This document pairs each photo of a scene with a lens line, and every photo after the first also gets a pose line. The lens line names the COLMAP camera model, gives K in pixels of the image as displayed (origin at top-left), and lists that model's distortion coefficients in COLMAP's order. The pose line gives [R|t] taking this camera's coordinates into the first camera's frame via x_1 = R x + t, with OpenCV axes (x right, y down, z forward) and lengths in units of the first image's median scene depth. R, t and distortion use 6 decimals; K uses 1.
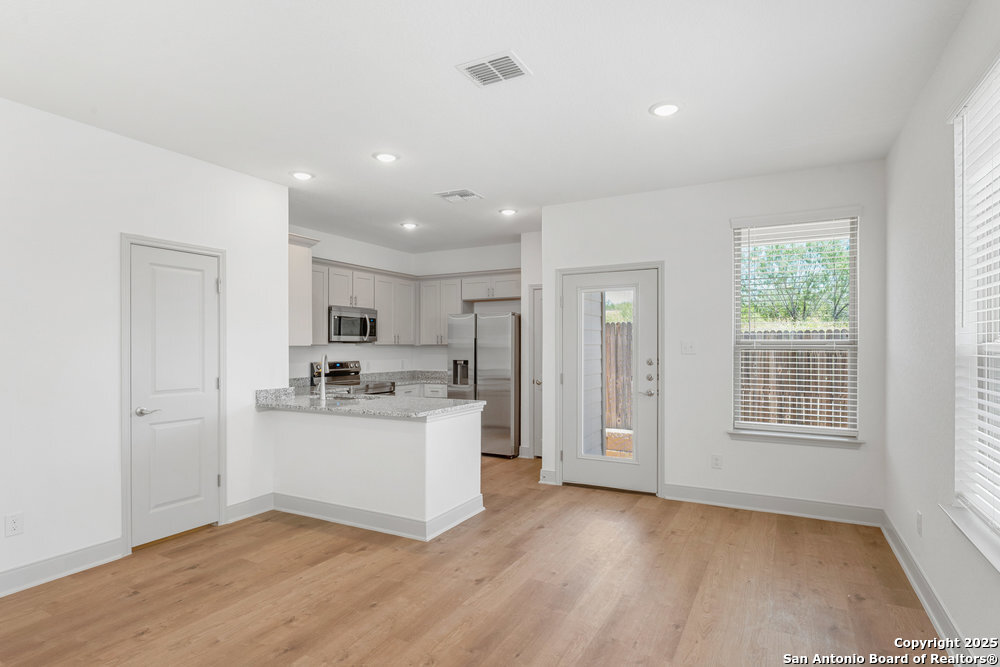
lens RADIAL K [[523.9, 0, 497.1], [0, 523.9, 348.9], [0, 0, 1]] dist [0.000473, -0.002274]
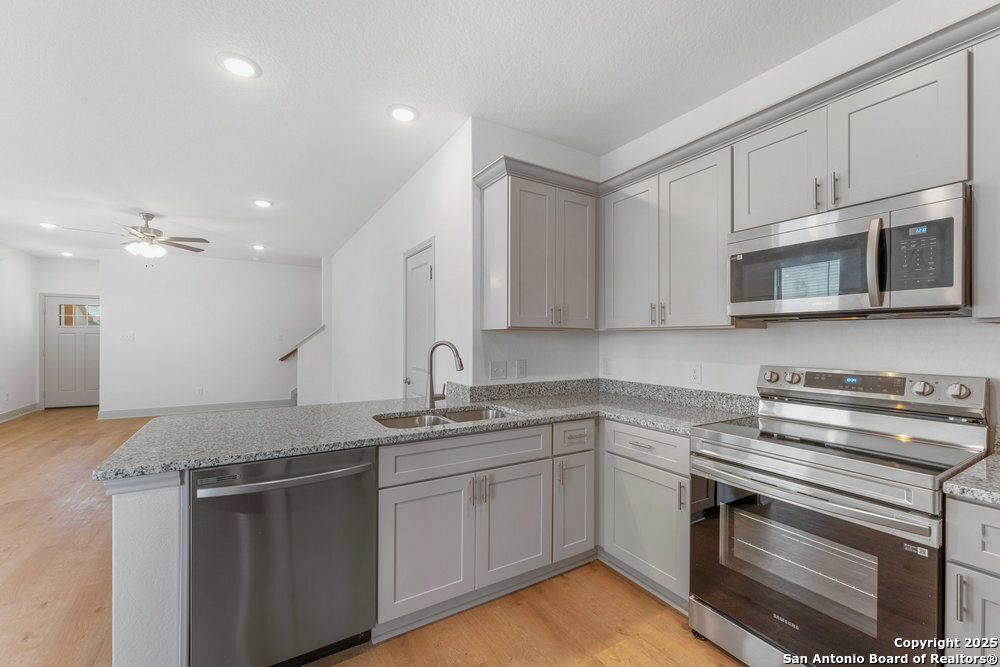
lens RADIAL K [[401.2, 0, 498.8], [0, 401.2, 338.7], [0, 0, 1]] dist [0.000478, 0.000791]
pose [[-0.492602, -0.001927, -0.870253, 0.080251], [-0.007927, 0.999966, 0.002273, 0.004994], [0.870219, 0.008018, -0.492600, 1.345639]]
